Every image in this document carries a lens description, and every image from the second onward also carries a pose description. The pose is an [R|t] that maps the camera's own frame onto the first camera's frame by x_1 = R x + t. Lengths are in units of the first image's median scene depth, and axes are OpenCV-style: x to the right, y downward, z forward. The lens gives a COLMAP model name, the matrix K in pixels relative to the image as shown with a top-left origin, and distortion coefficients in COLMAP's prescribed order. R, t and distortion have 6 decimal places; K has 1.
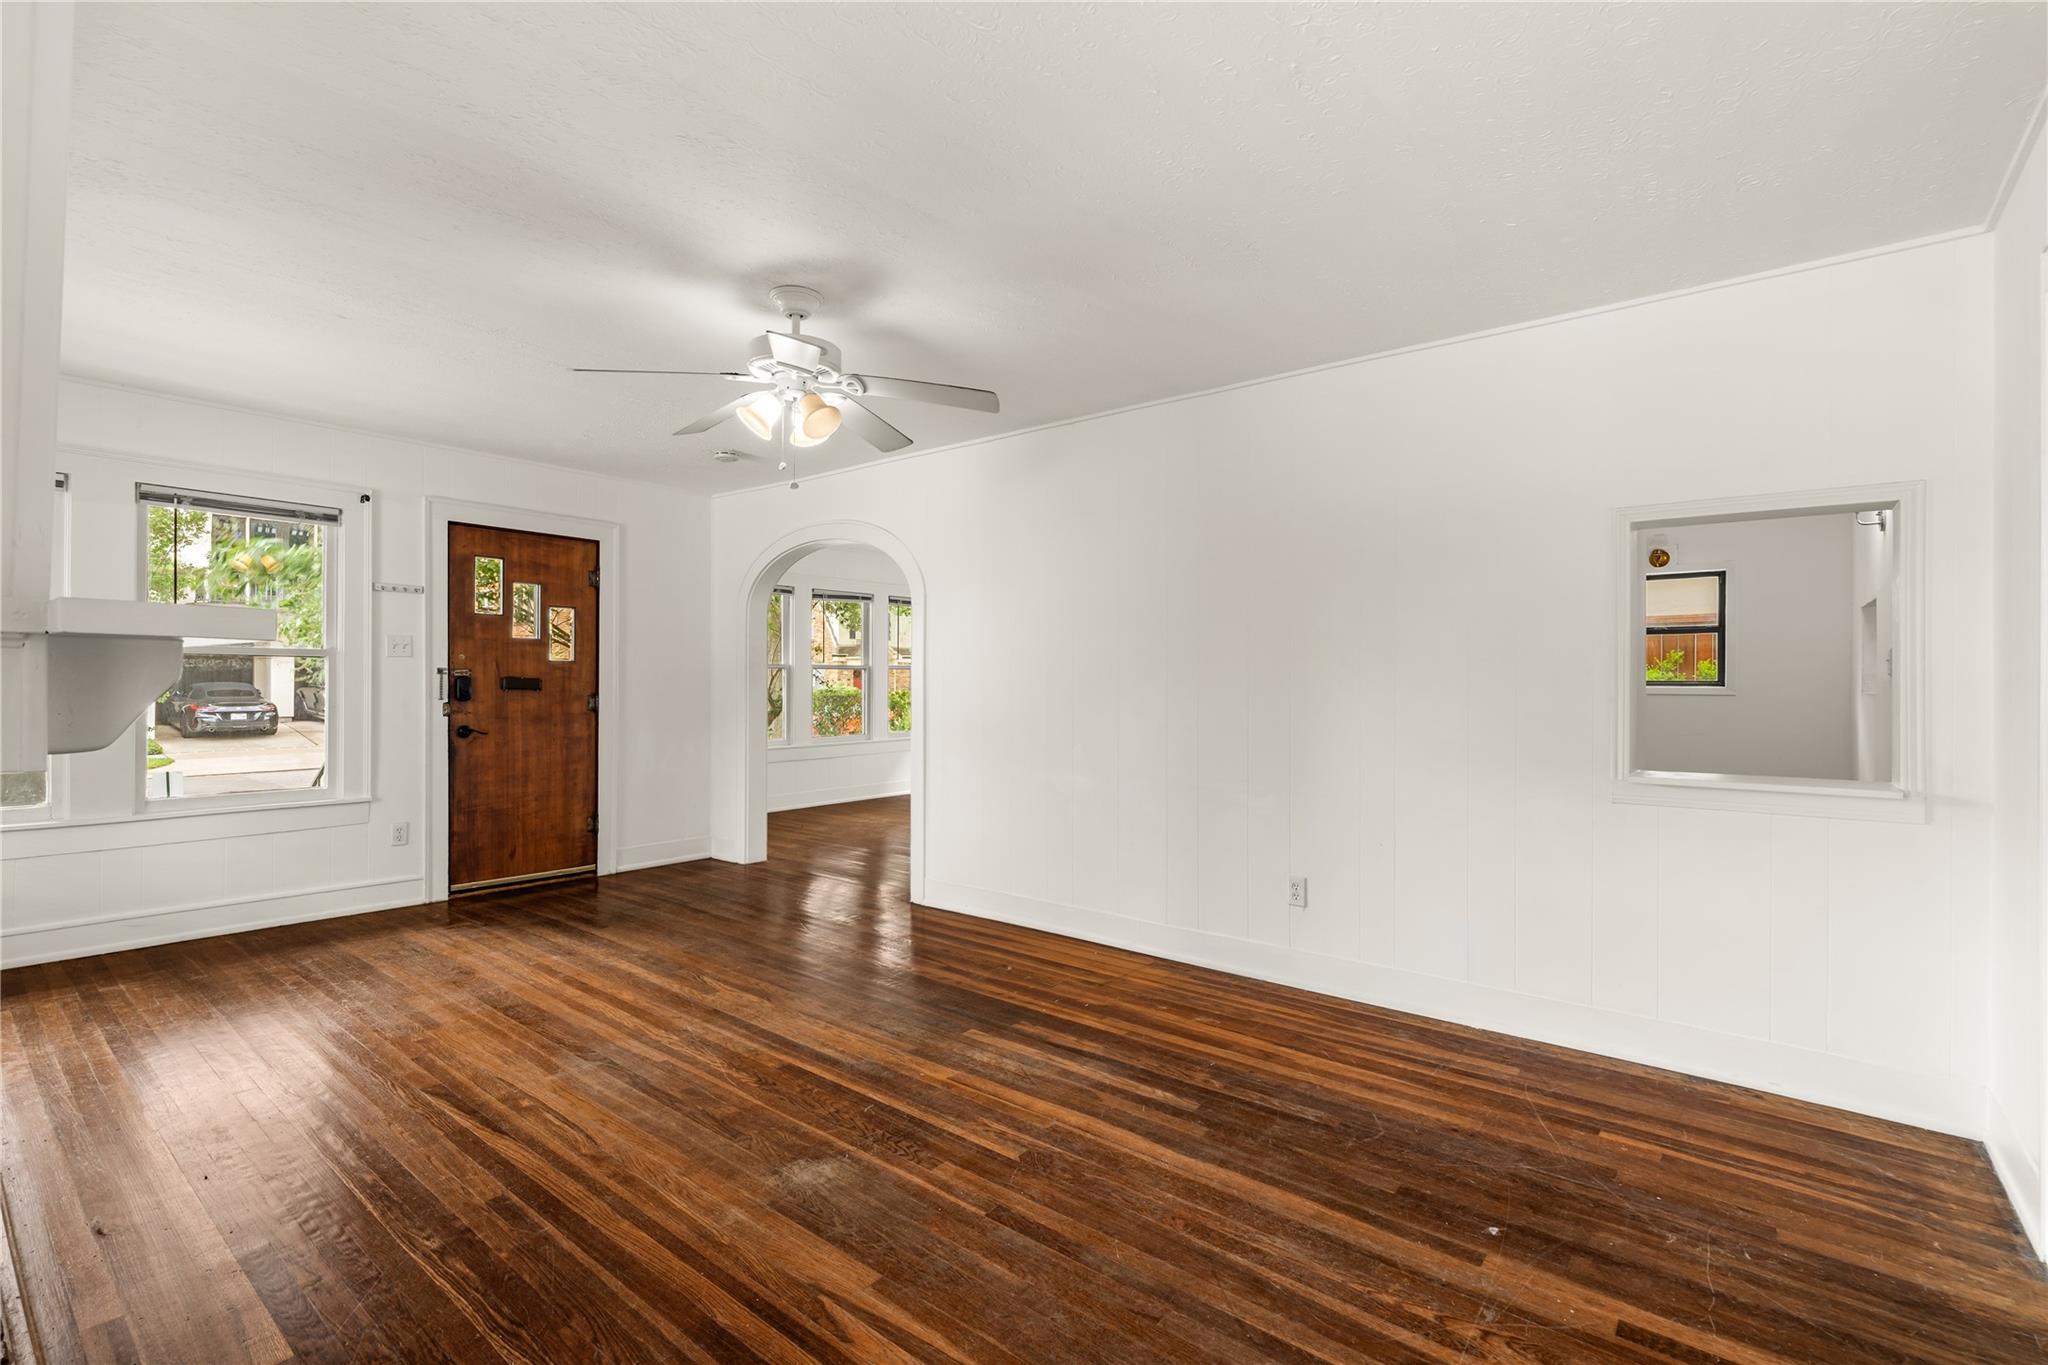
lens RADIAL K [[923.0, 0, 1036.2], [0, 923.0, 688.2], [0, 0, 1]] dist [-0.007382, 0.002226]
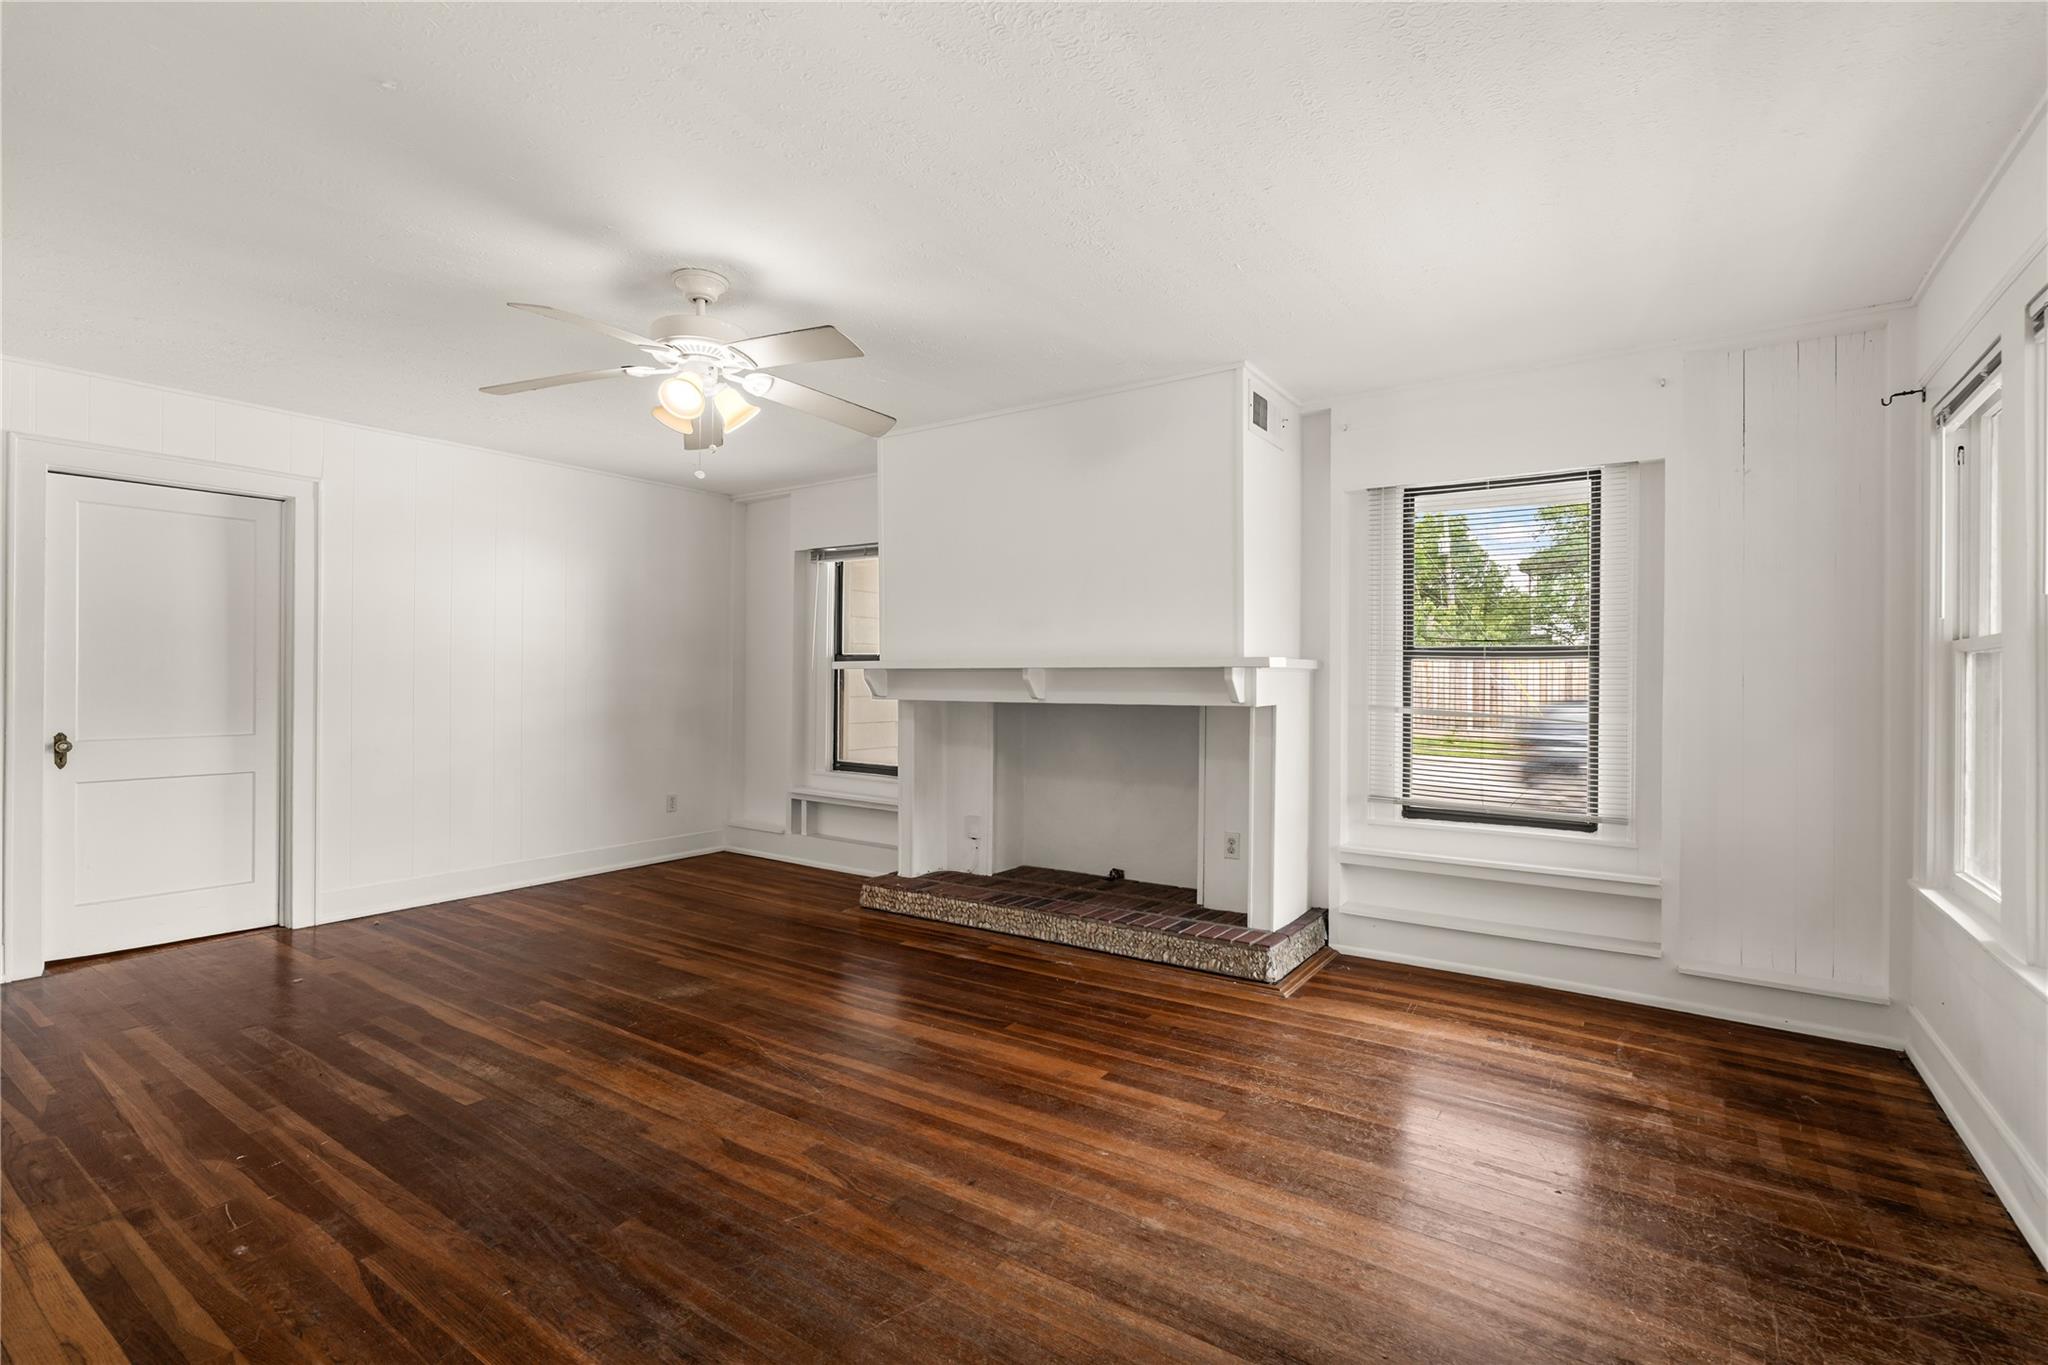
lens RADIAL K [[923.0, 0, 1018.1], [0, 923.0, 684.5], [0, 0, 1]] dist [-0.007382, 0.002226]
pose [[-0.998123, -0.012692, -0.059916, -0.456476], [-0.013561, 0.999808, 0.014125, -0.015806], [0.059725, 0.014911, -0.998103, 1.668572]]
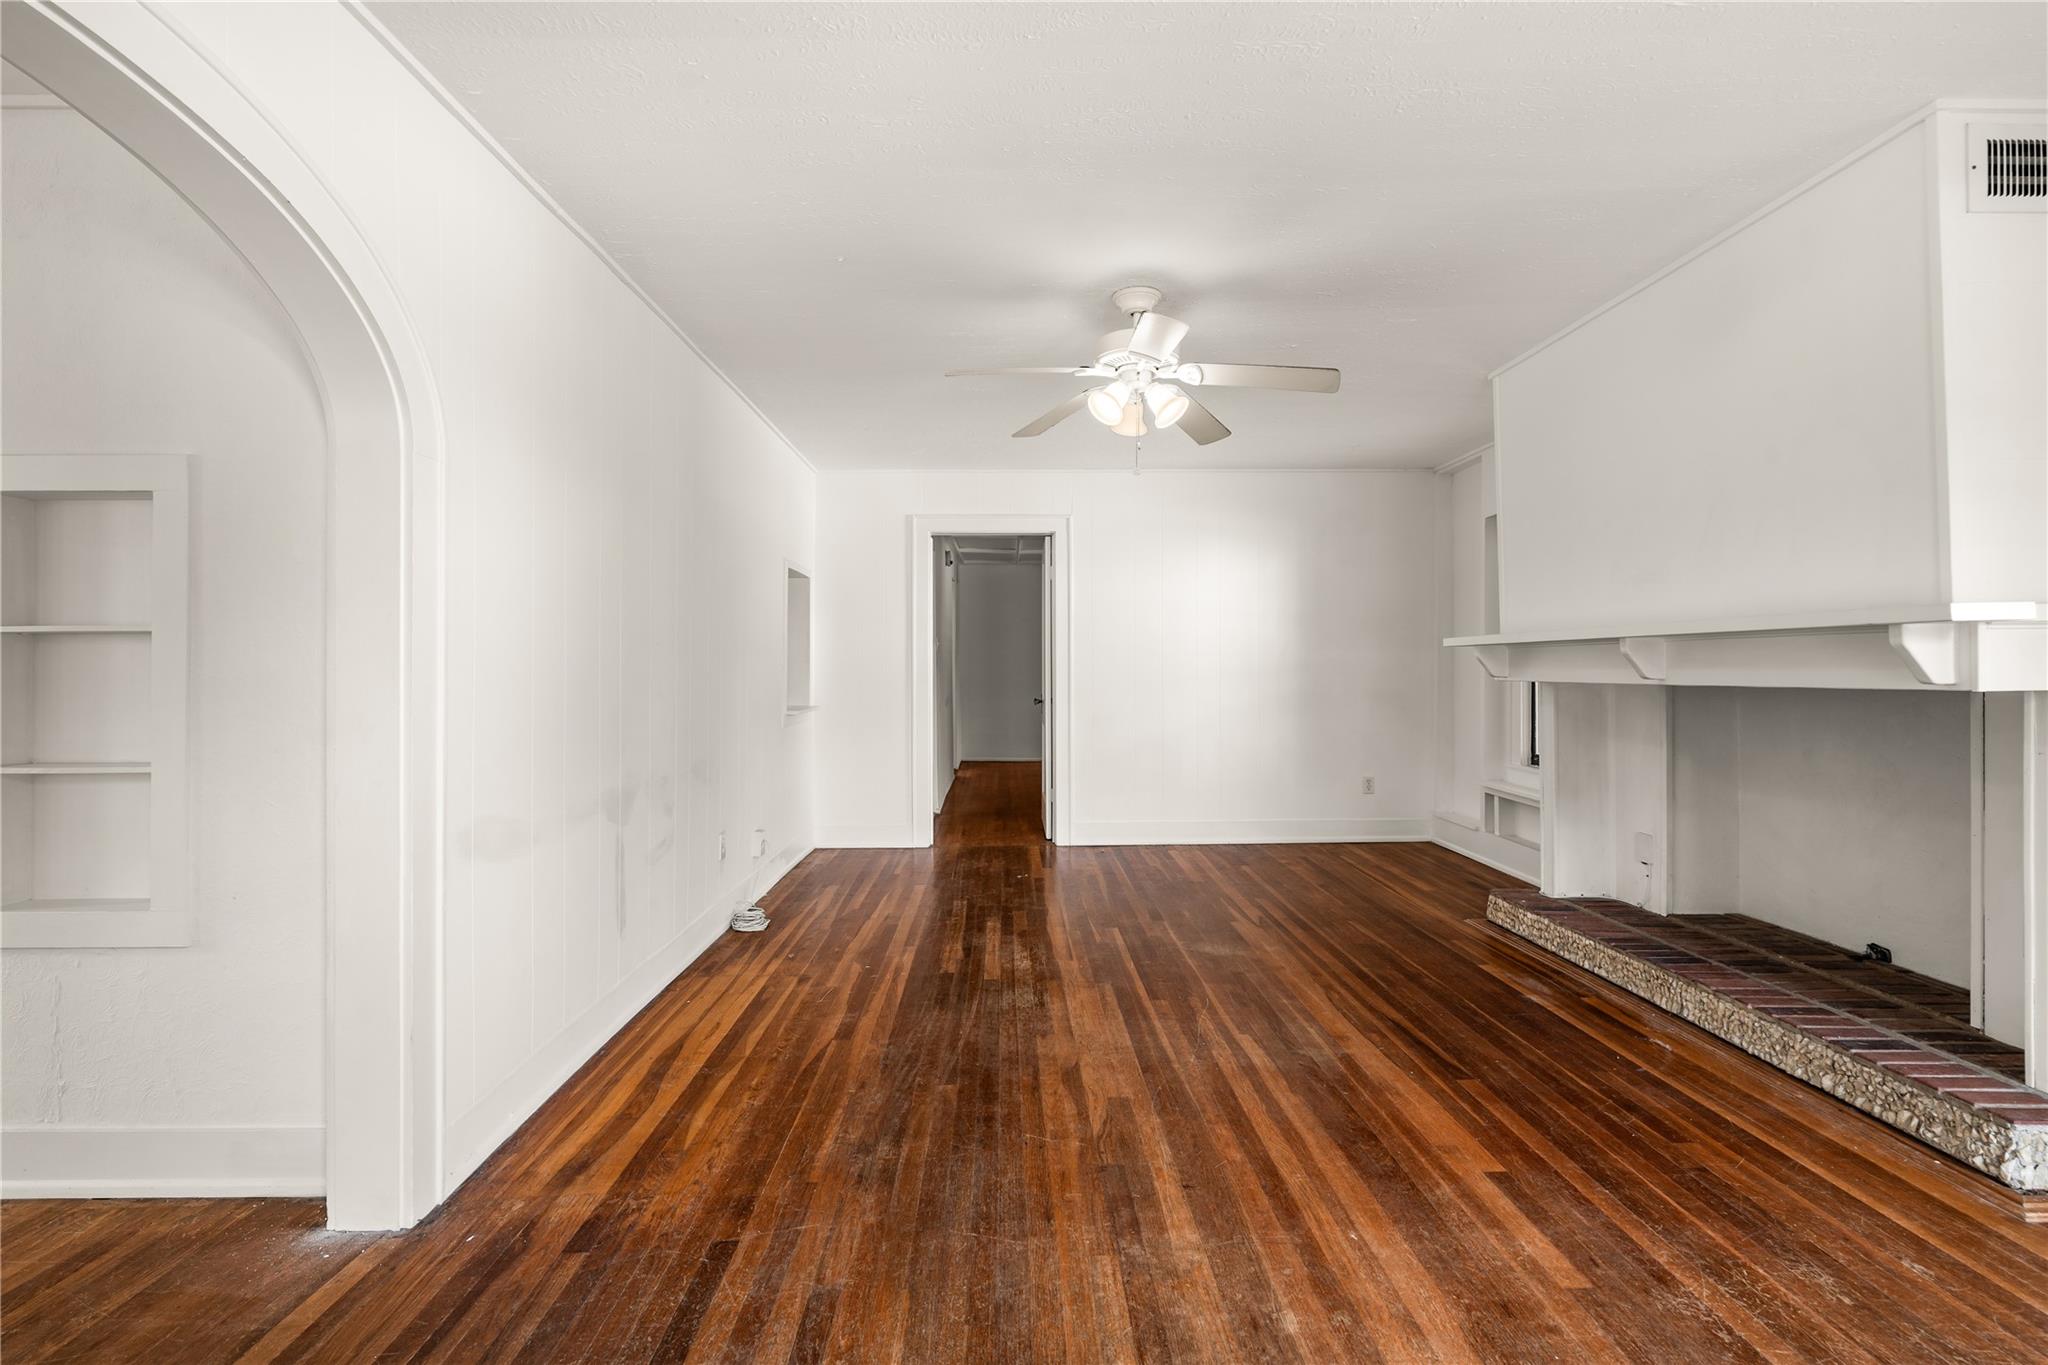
lens RADIAL K [[923.0, 0, 1032.4], [0, 923.0, 658.7], [0, 0, 1]] dist [-0.007382, 0.002226]
pose [[-0.638742, 0.001250, 0.769420, -0.847448], [0.004572, 0.999987, 0.002172, -0.003750], [-0.769408, 0.004905, -0.638739, 1.495278]]
